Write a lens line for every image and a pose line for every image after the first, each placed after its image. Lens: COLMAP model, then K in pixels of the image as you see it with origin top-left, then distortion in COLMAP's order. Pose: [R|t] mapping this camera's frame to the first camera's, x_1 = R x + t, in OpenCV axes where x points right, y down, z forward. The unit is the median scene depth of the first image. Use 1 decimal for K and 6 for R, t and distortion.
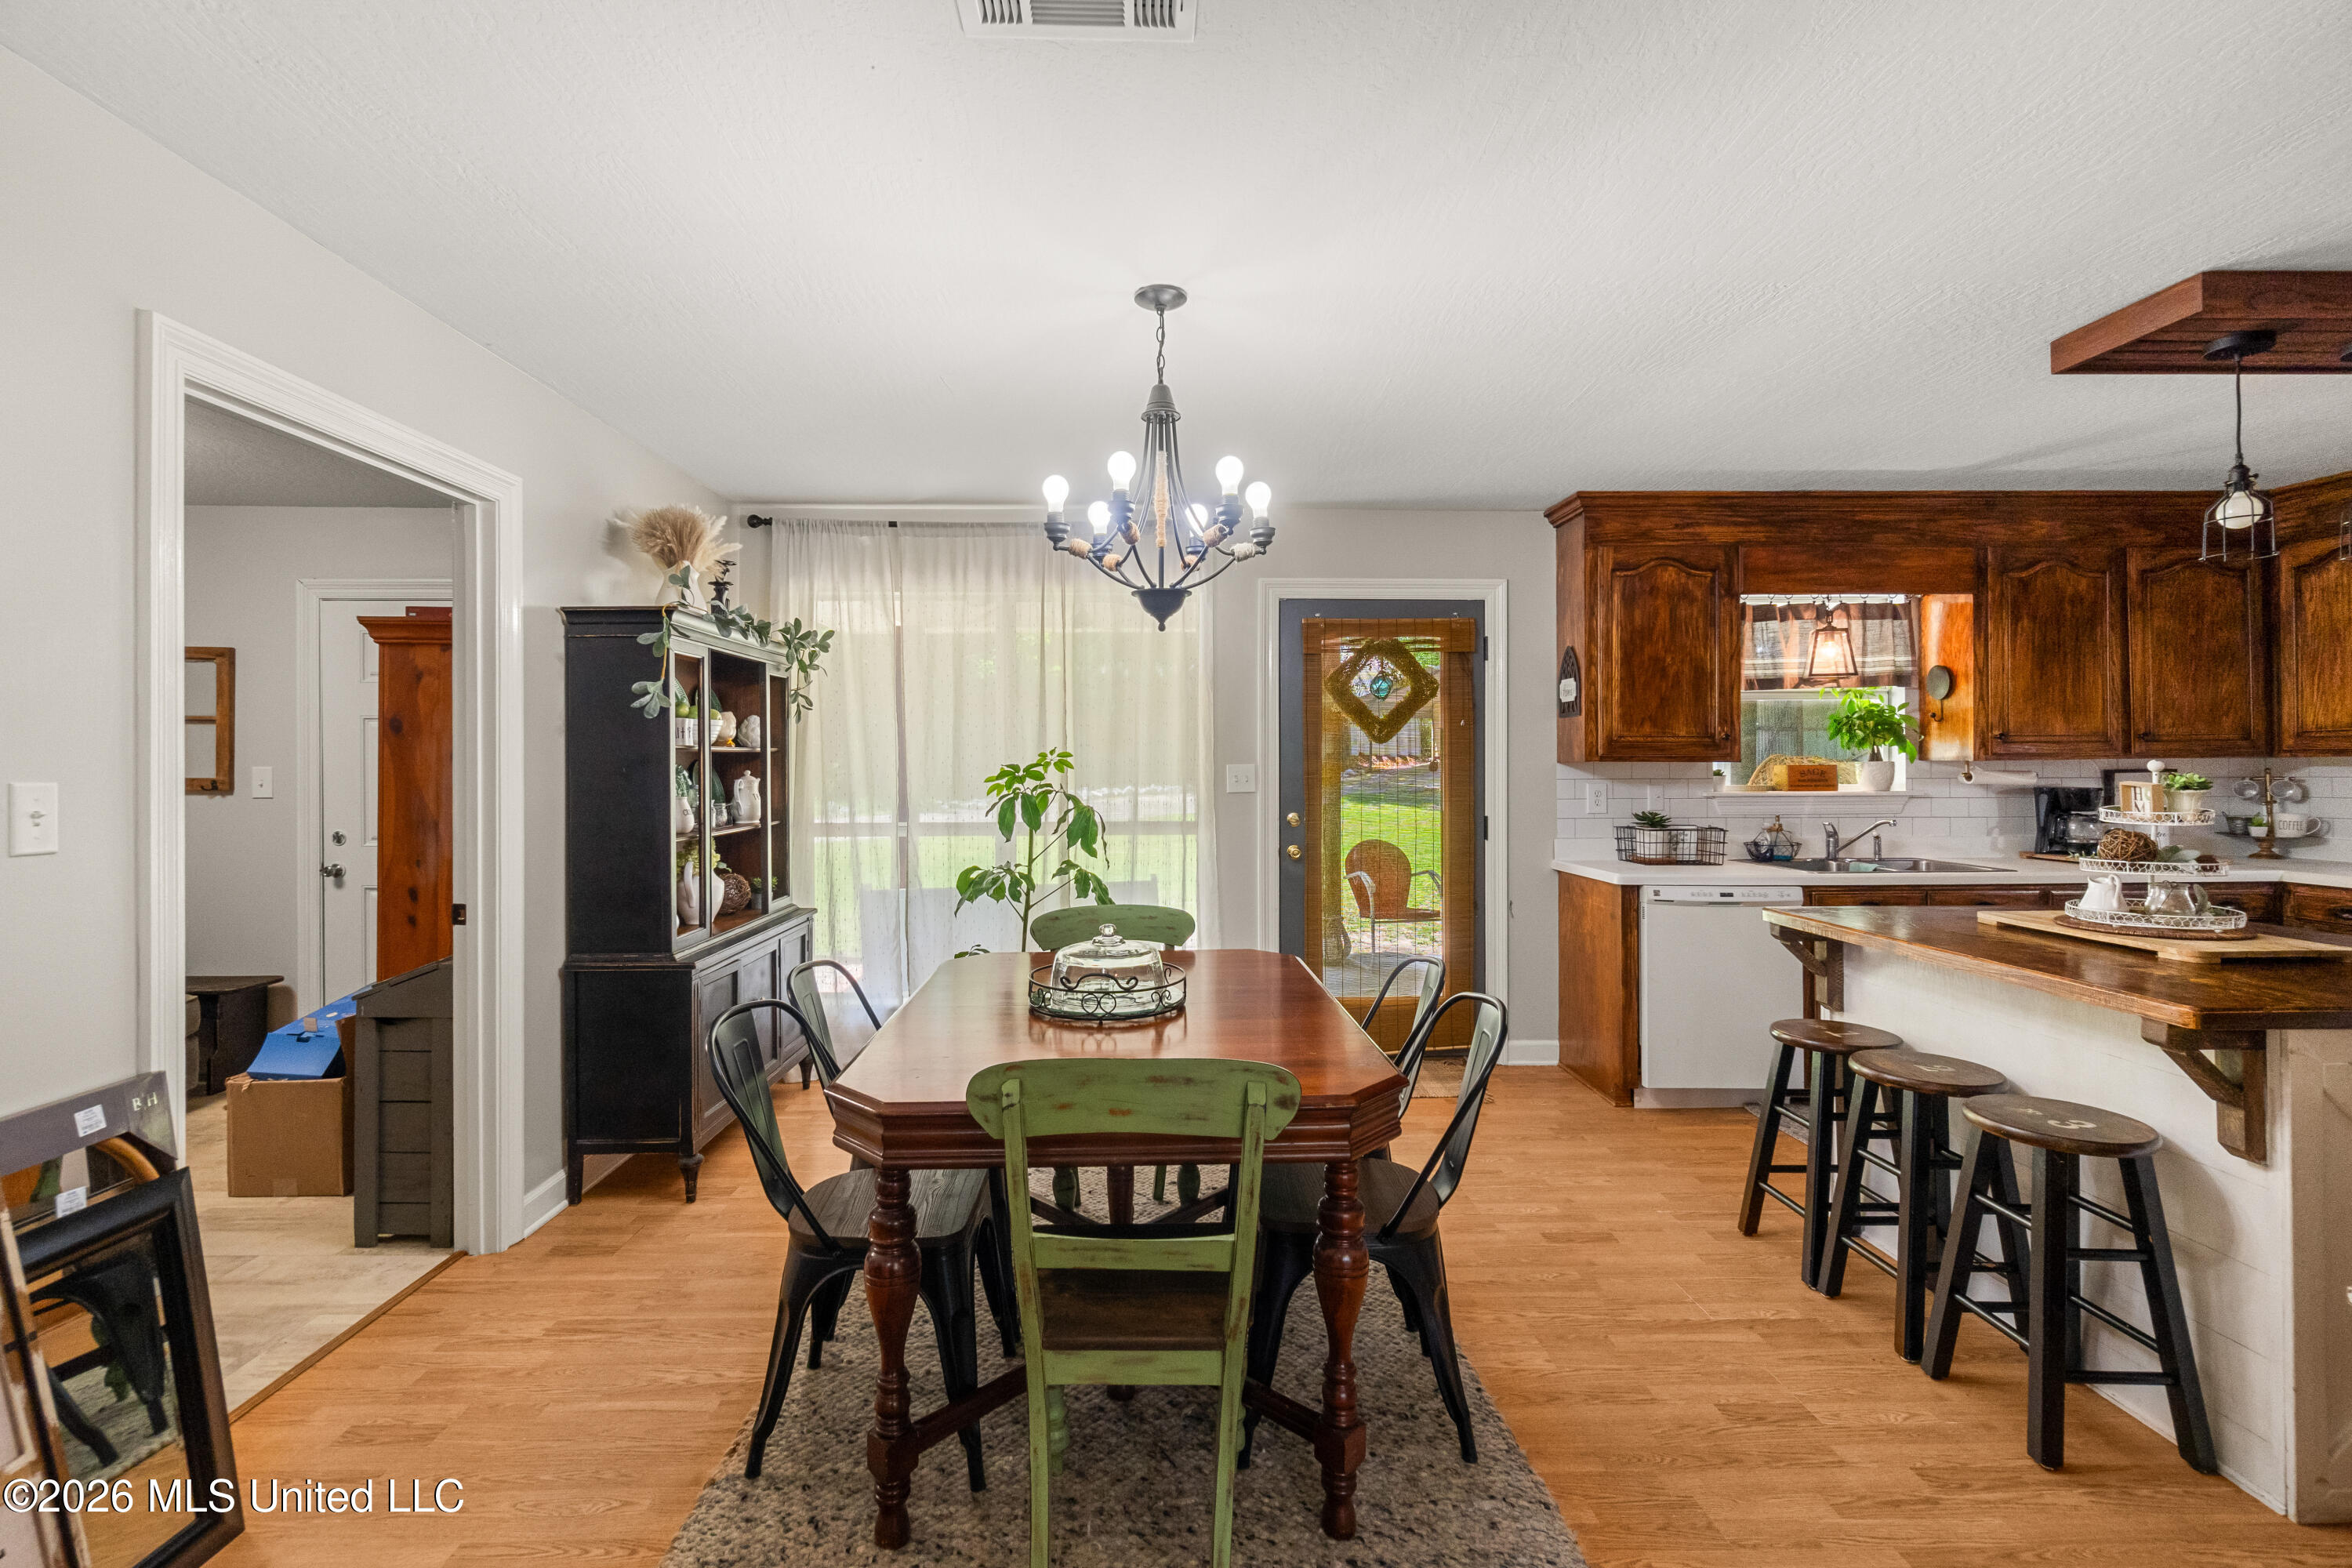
lens RADIAL K [[1041.1, 0, 1151.8], [0, 1041.1, 758.6], [0, 0, 1]] dist [-0.000325, 0.000675]
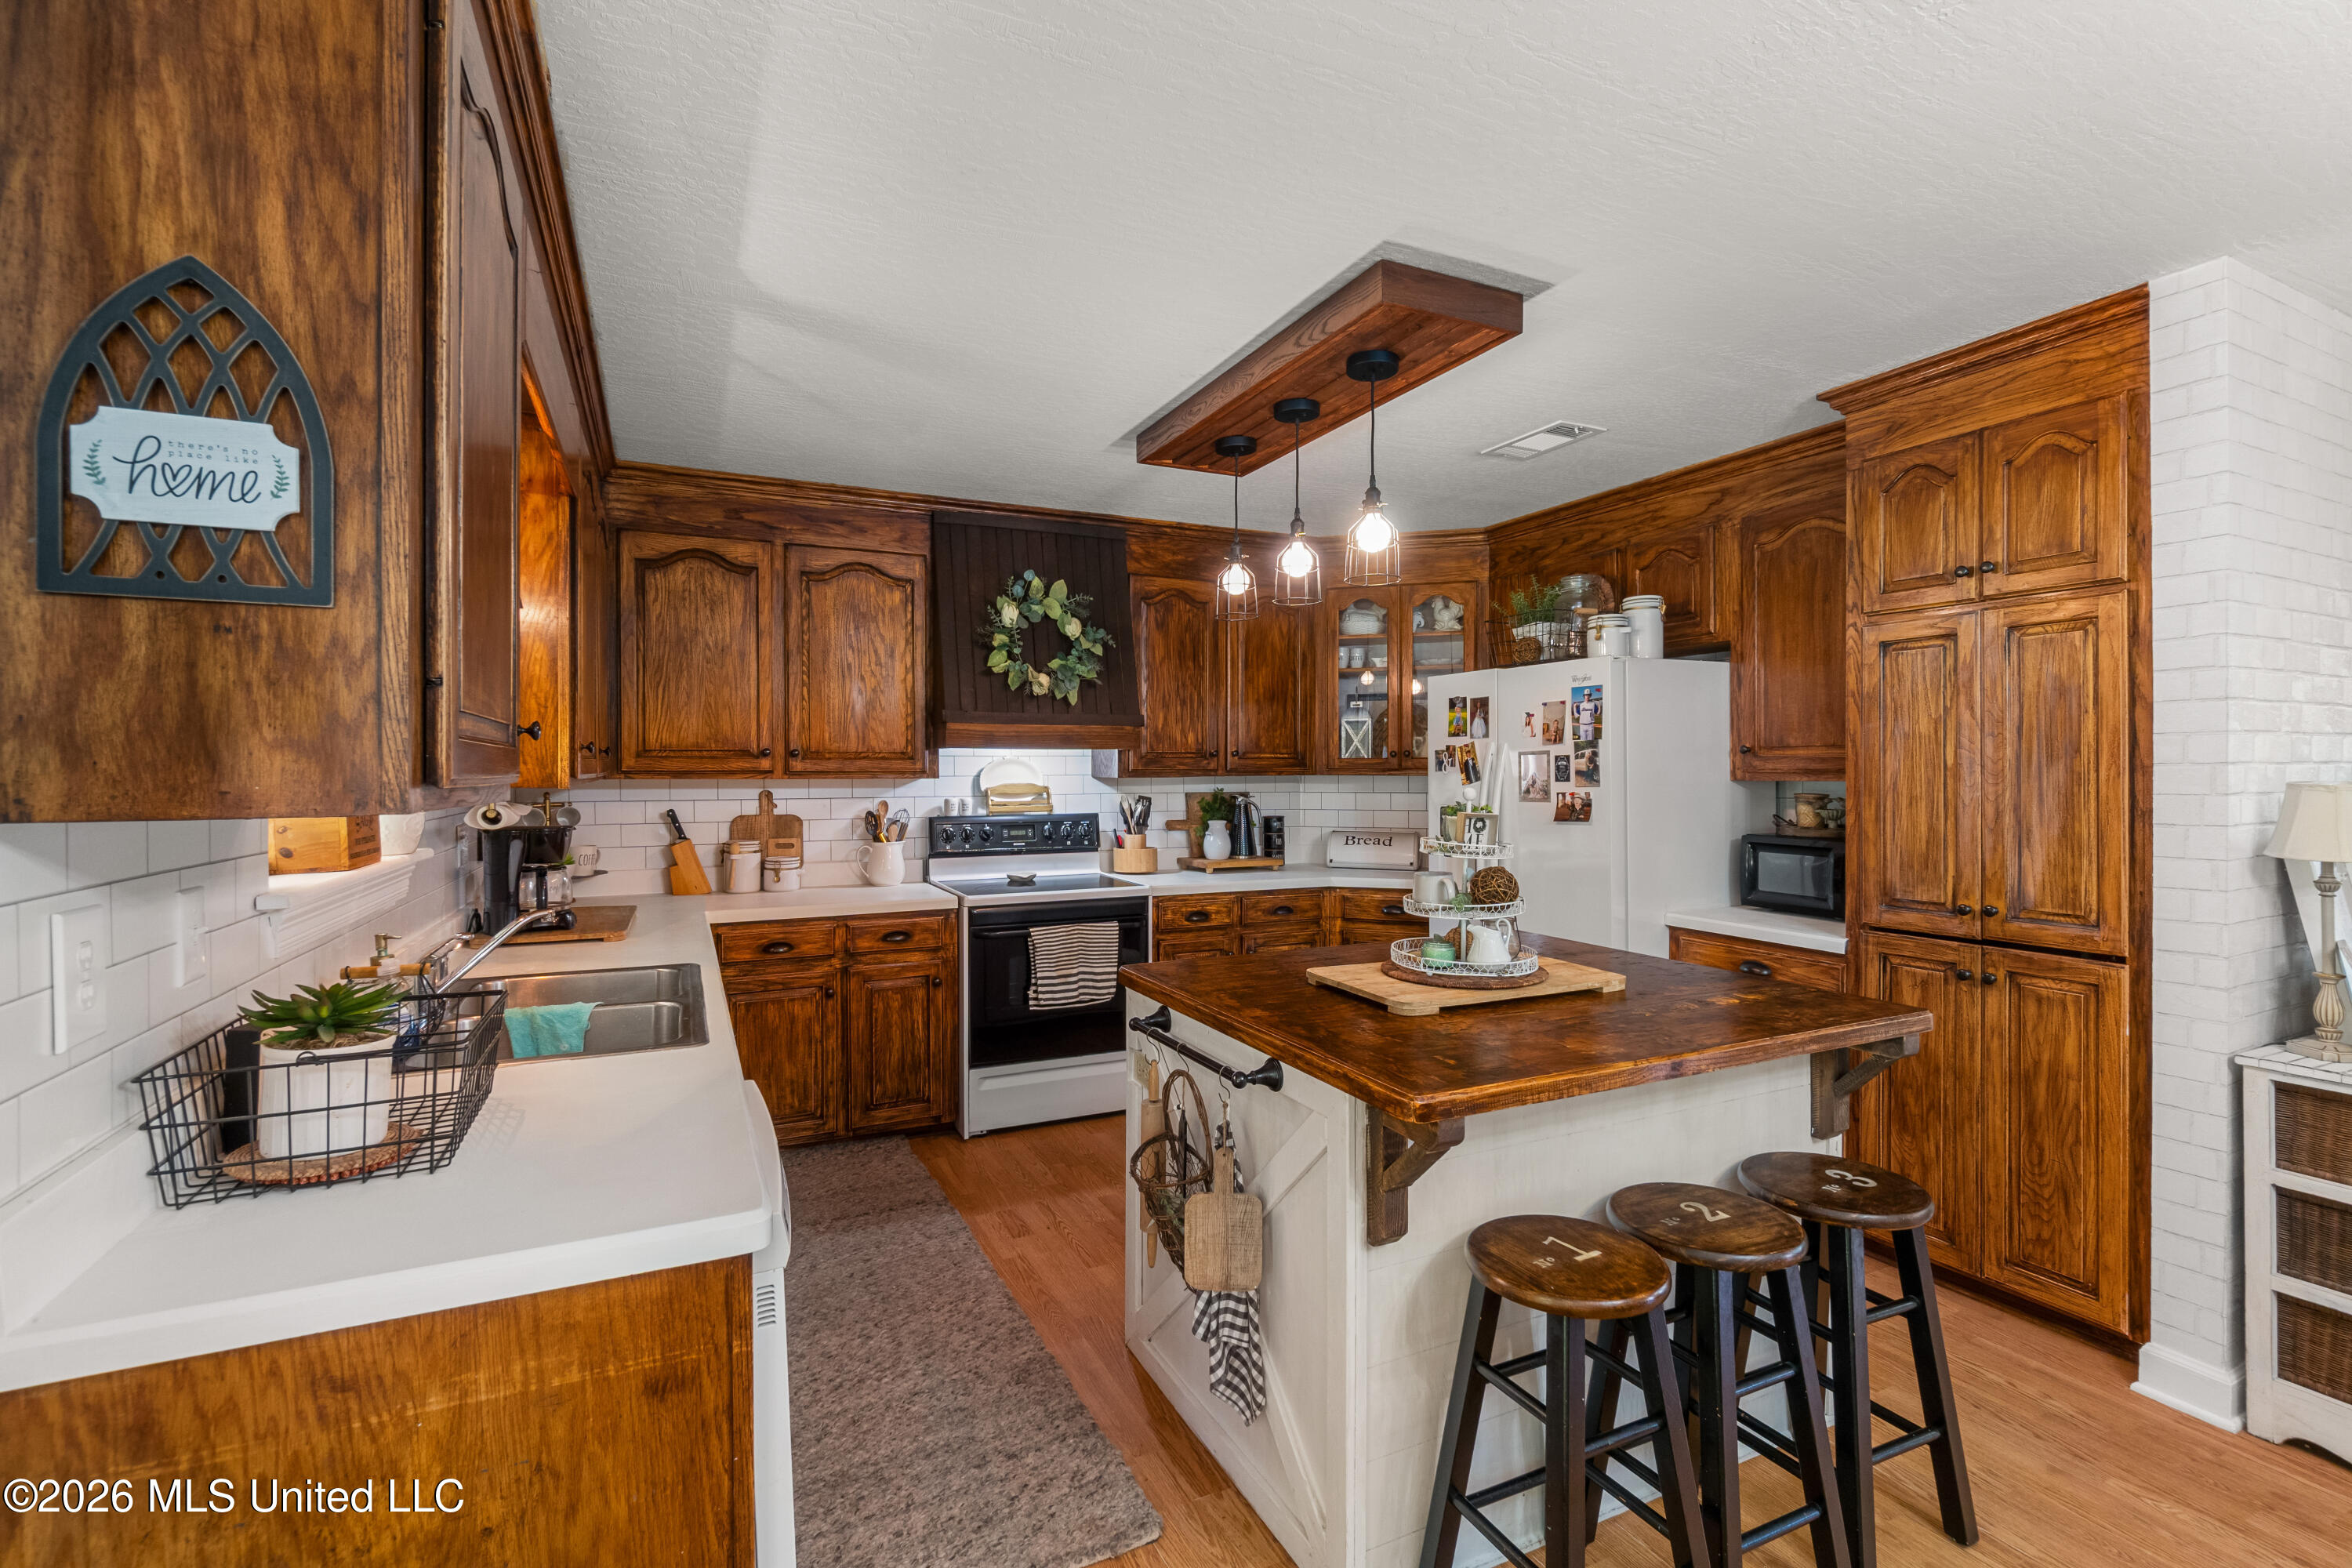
lens RADIAL K [[1033.2, 0, 1169.8], [0, 1033.2, 773.3], [0, 0, 1]] dist [-0.002562, 0.000052]
pose [[-0.404408, 0.002734, 0.914574, 0.137311], [0.002421, 0.999995, -0.001919, -0.003877], [-0.914575, 0.001438, -0.404413, 0.926698]]
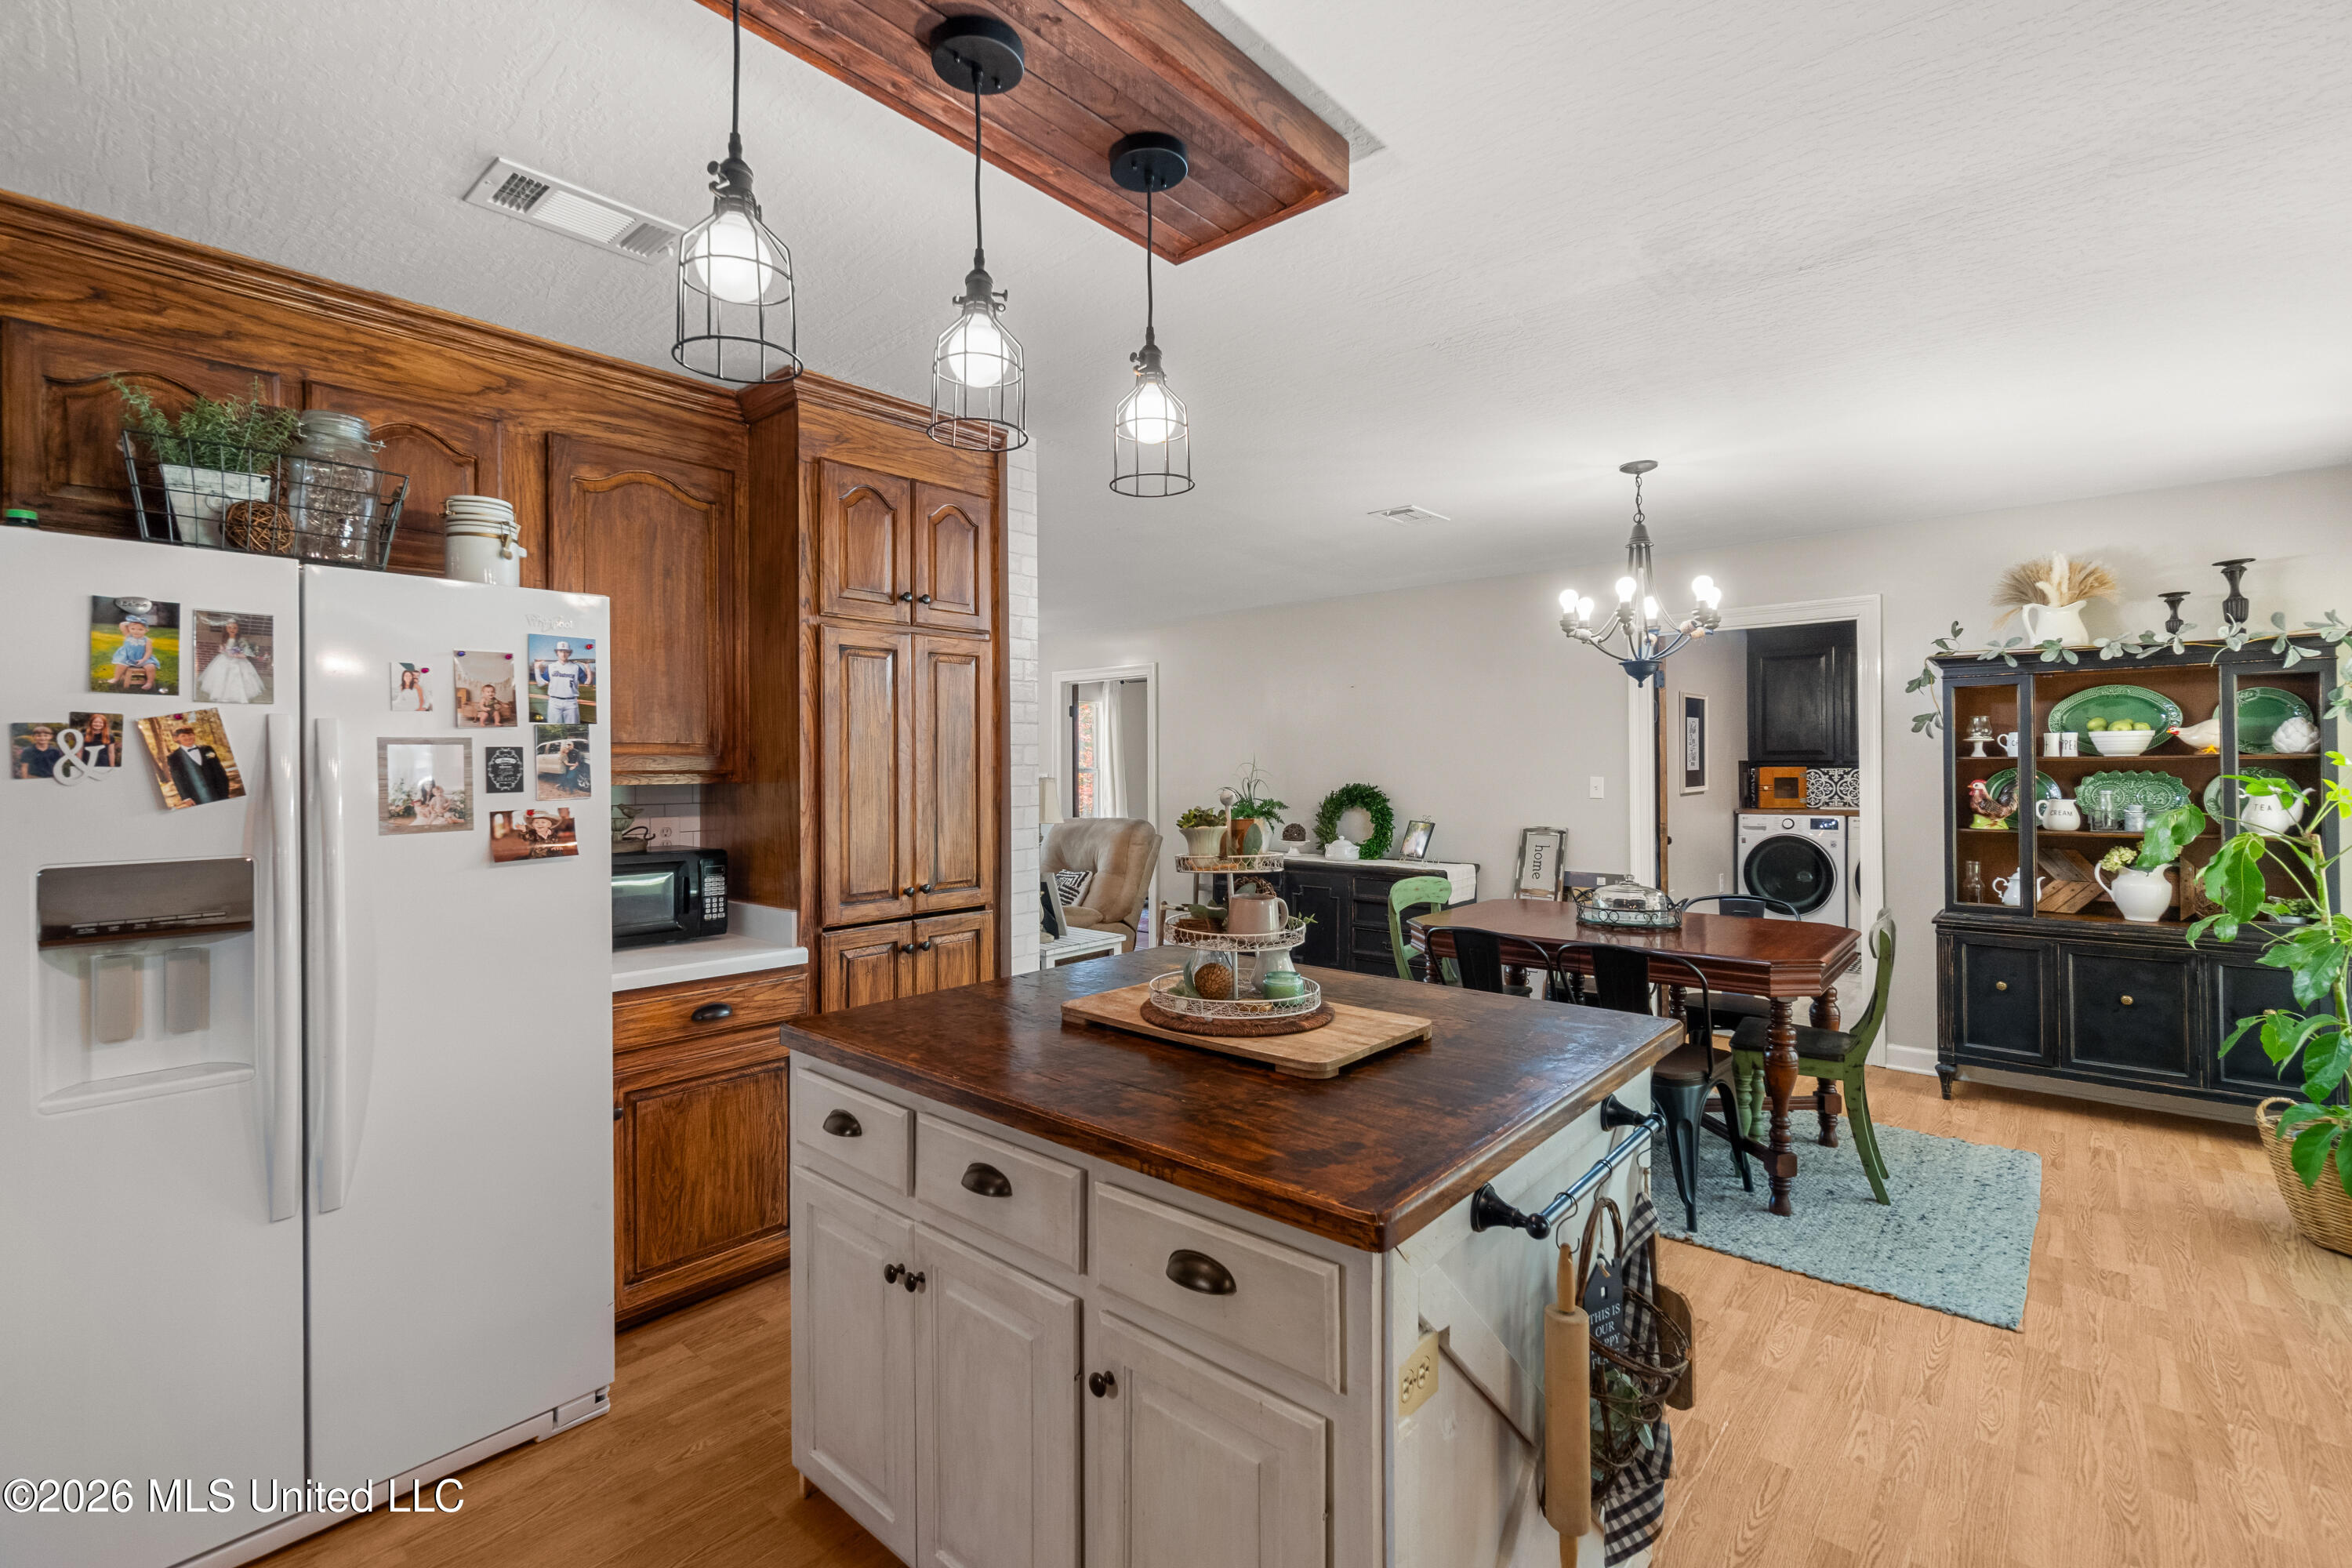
lens RADIAL K [[1041.1, 0, 1151.8], [0, 1041.1, 758.6], [0, 0, 1]] dist [-0.000325, 0.000675]
pose [[-0.685373, 0.002596, -0.728187, 0.902385], [0.008188, 0.999958, -0.004142, -0.009263], [0.728146, -0.008801, -0.685366, 0.856586]]
